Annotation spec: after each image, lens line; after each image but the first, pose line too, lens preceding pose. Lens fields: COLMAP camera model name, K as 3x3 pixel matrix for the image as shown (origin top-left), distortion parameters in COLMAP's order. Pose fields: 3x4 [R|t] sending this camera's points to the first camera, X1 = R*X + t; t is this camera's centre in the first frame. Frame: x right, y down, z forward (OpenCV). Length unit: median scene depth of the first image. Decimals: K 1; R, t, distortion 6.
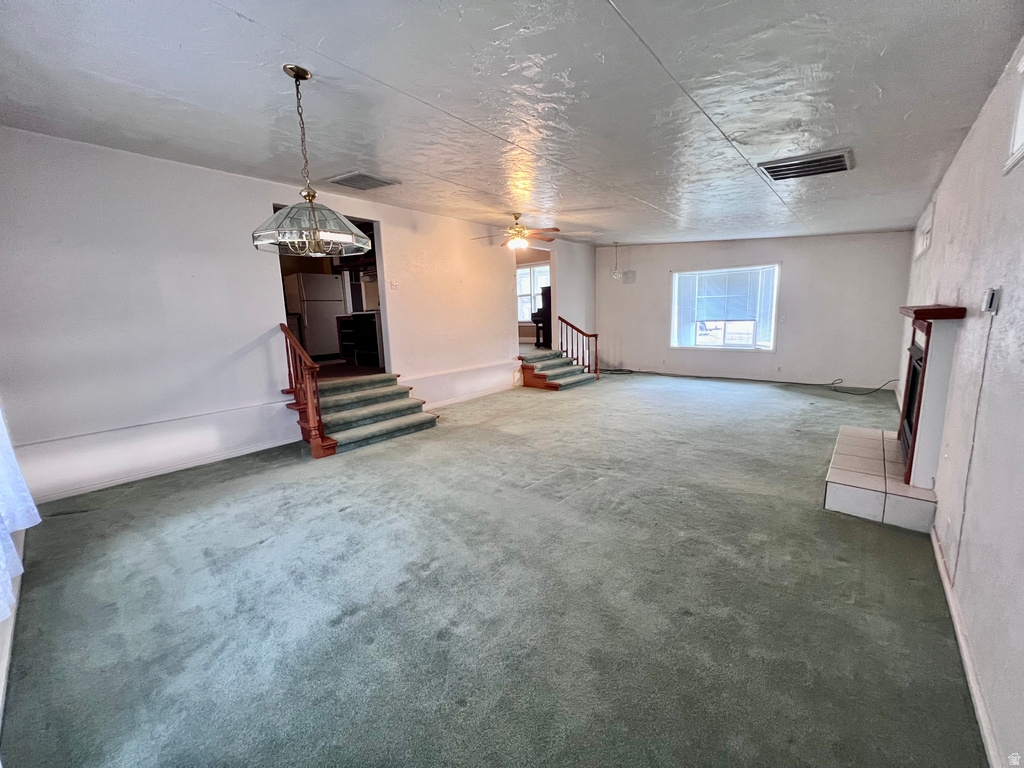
lens RADIAL K [[408.0, 0, 509.3], [0, 408.0, 380.7], [0, 0, 1]] dist [-0.002090, -0.000045]
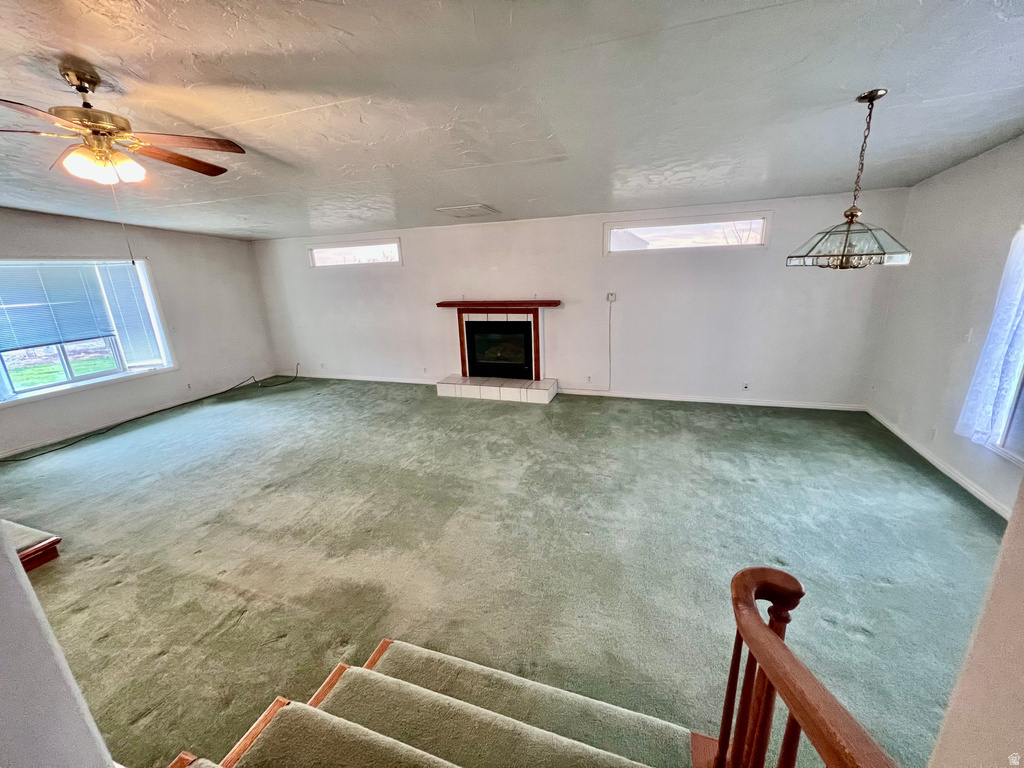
lens RADIAL K [[408.0, 0, 509.3], [0, 408.0, 380.7], [0, 0, 1]] dist [-0.002090, -0.000045]
pose [[-0.379774, -0.203236, 0.902478, -0.323590], [0.201103, 0.934100, 0.294984, -0.143591], [-0.902956, 0.293518, -0.313875, 0.612387]]
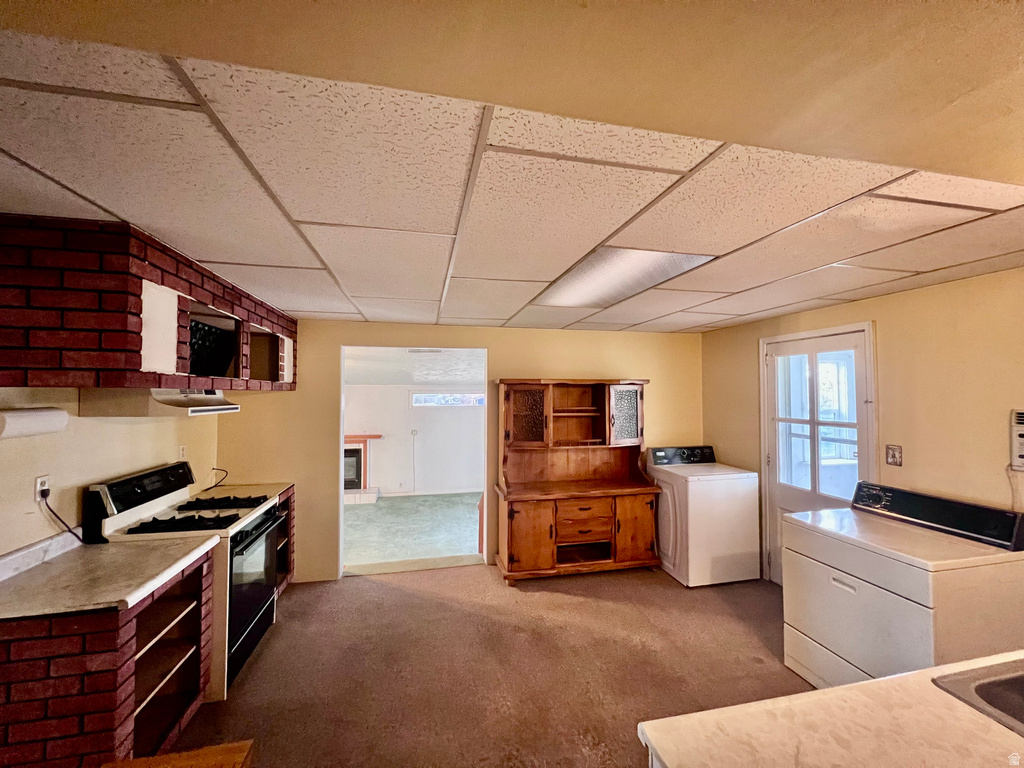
lens RADIAL K [[408.0, 0, 509.3], [0, 408.0, 380.7], [0, 0, 1]] dist [-0.002090, -0.000045]
pose [[-0.808447, 0.051813, 0.586284, -0.639224], [0.120846, 0.989507, 0.079191, -0.240315], [-0.576029, 0.134872, -0.806226, 0.951802]]
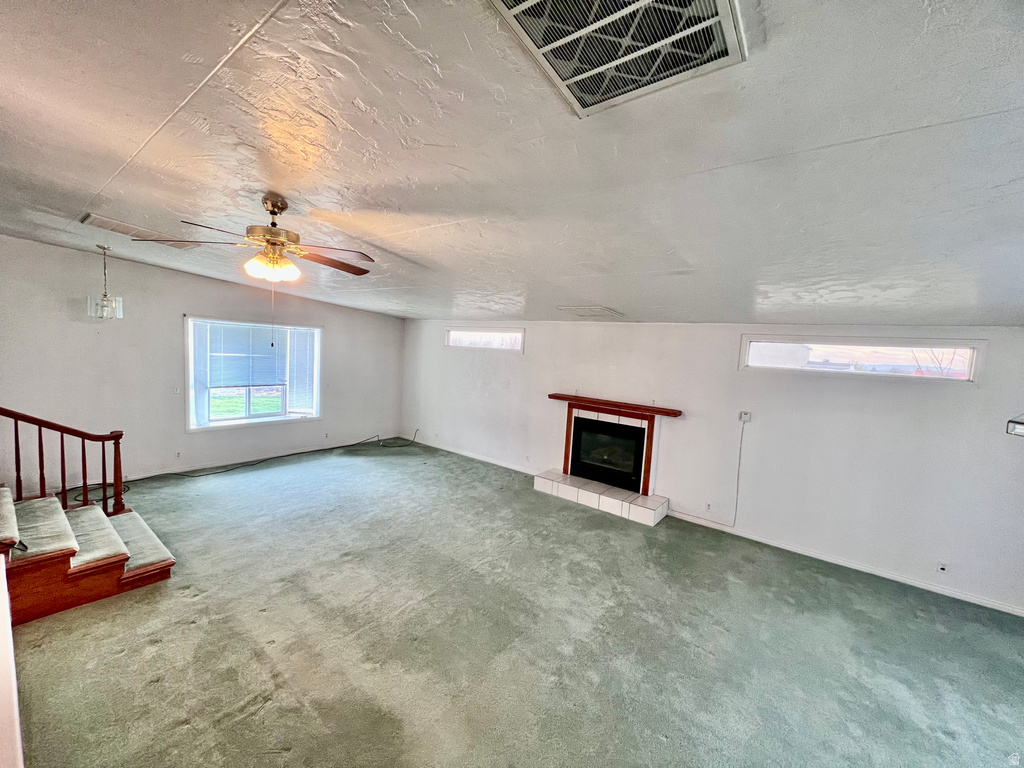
lens RADIAL K [[408.0, 0, 509.3], [0, 408.0, 380.7], [0, 0, 1]] dist [-0.002090, -0.000045]
pose [[-0.069960, -0.052572, 0.996164, -0.301016], [0.101874, 0.993013, 0.059561, -0.158912], [-0.992334, 0.105650, -0.064115, 0.571334]]
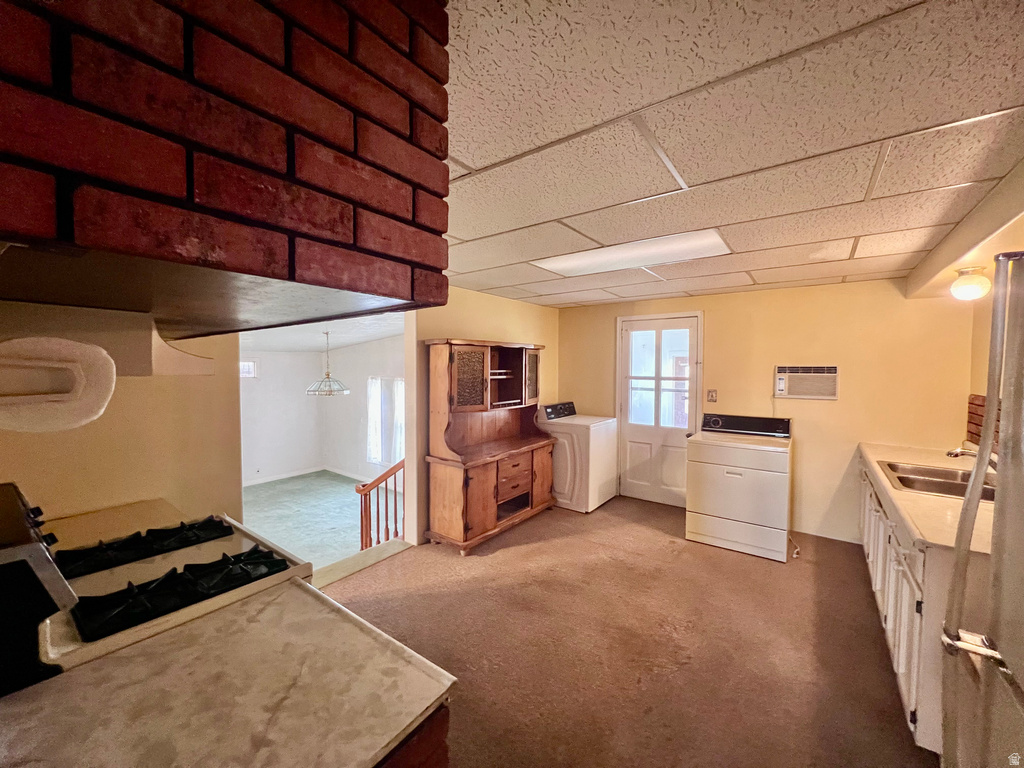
lens RADIAL K [[408.0, 0, 509.3], [0, 408.0, 380.7], [0, 0, 1]] dist [-0.002090, -0.000045]
pose [[-0.995946, 0.035757, -0.082543, -0.390951], [0.019001, 0.980521, 0.195494, -0.245142], [0.087925, 0.193133, -0.977225, 1.006673]]
